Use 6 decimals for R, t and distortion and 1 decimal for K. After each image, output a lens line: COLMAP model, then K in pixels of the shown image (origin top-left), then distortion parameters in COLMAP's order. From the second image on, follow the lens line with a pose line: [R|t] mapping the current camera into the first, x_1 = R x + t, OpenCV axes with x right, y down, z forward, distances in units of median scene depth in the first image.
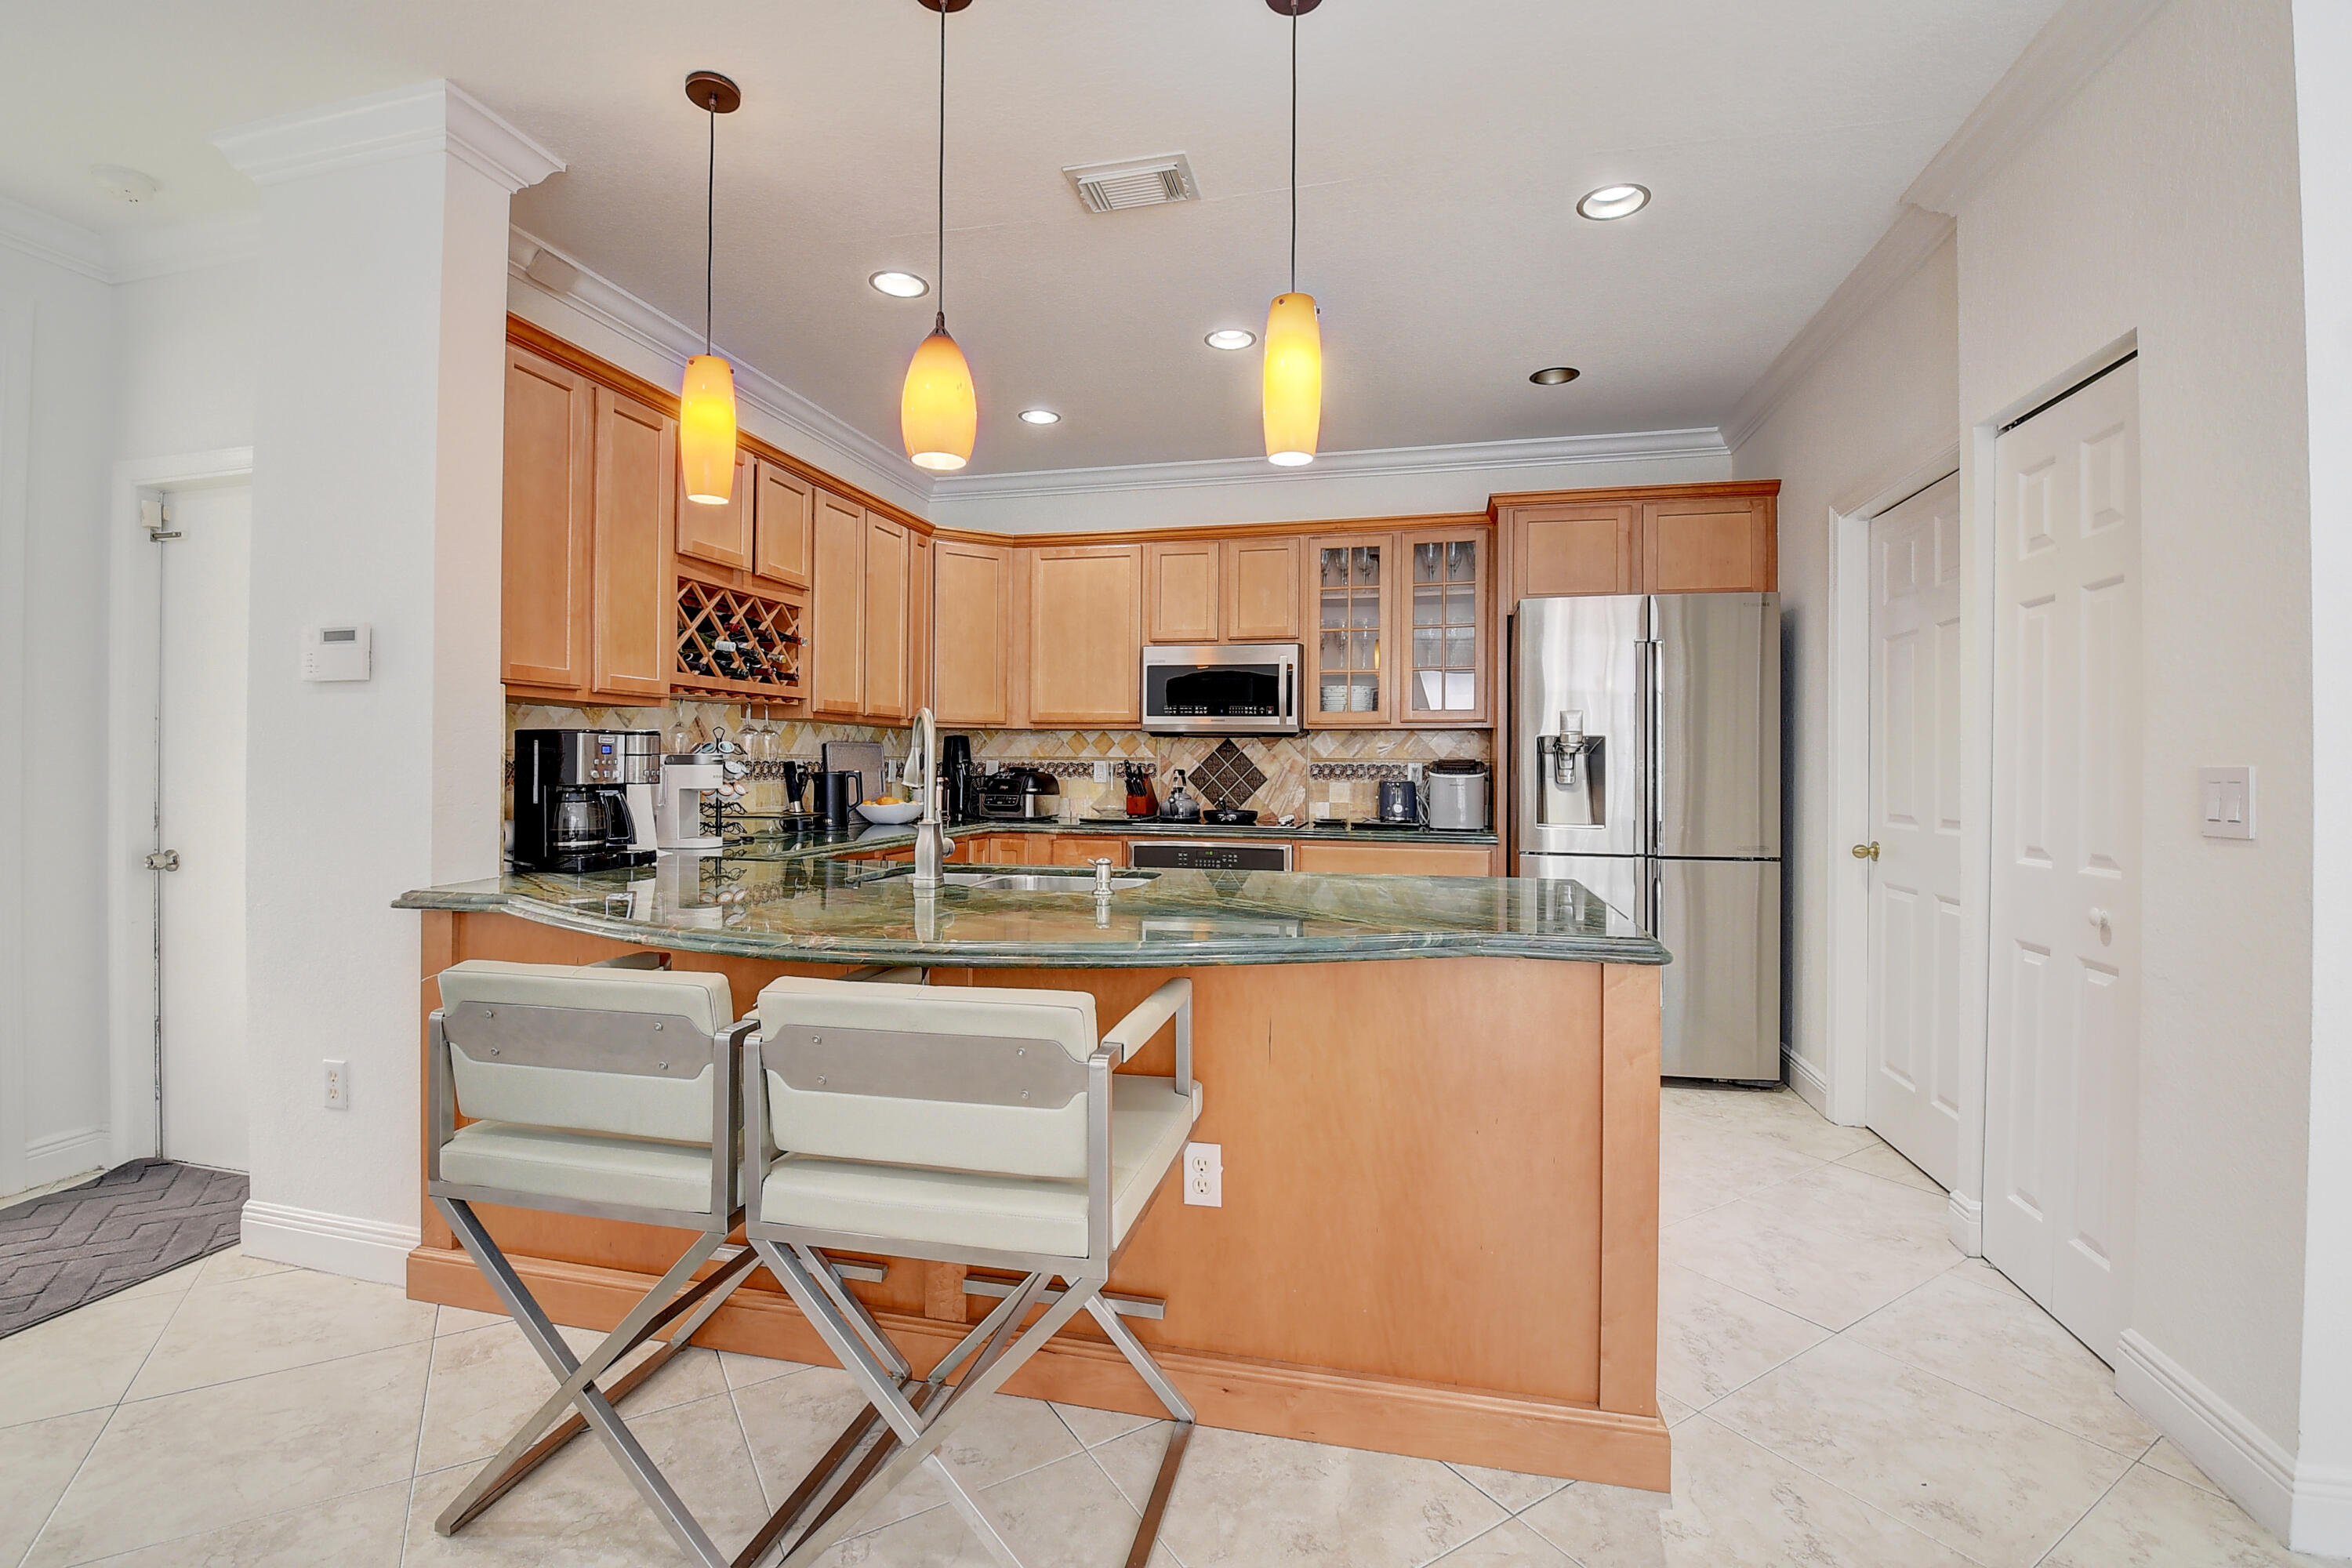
lens RADIAL K [[1047.6, 0, 1174.4], [0, 1047.6, 753.7], [0, 0, 1]] dist [-0.001069, -0.016941]
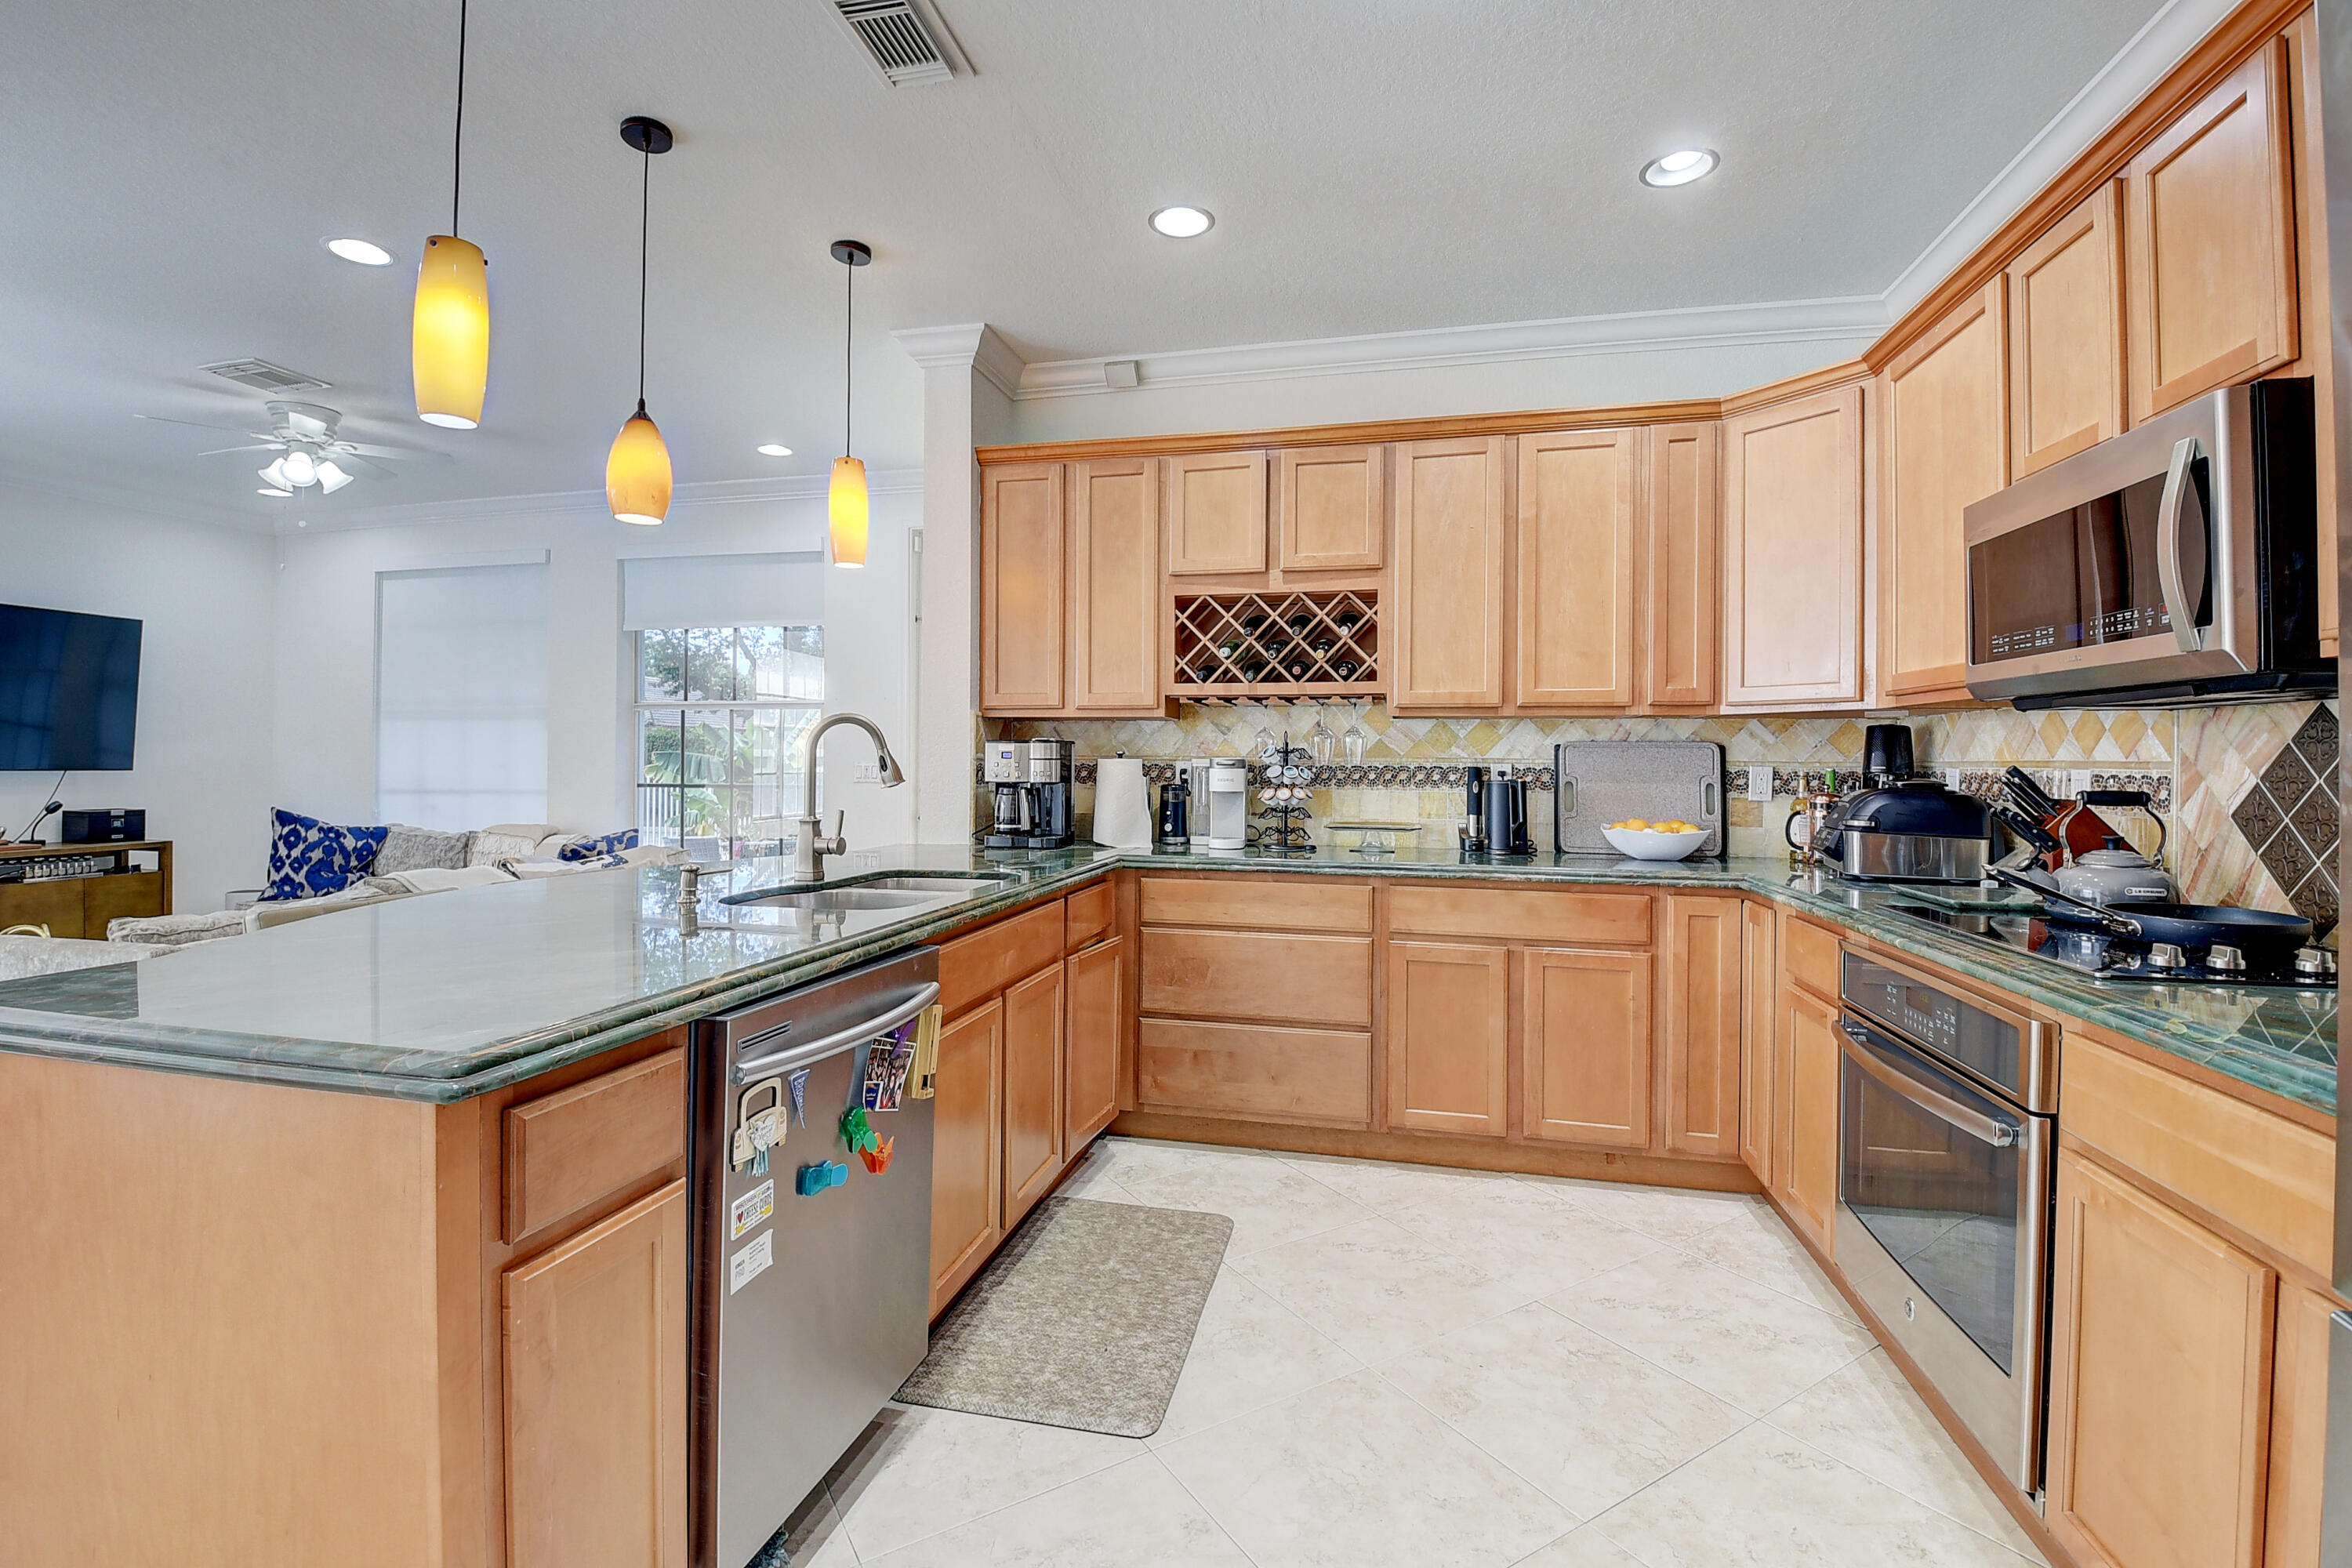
lens RADIAL K [[1047.6, 0, 1174.4], [0, 1047.6, 753.7], [0, 0, 1]] dist [-0.001069, -0.016941]
pose [[-0.000475, -0.008580, -0.999963, 0.478904], [0.004530, 0.999953, -0.008582, 0.002911], [0.999990, -0.004534, -0.000436, 0.777300]]
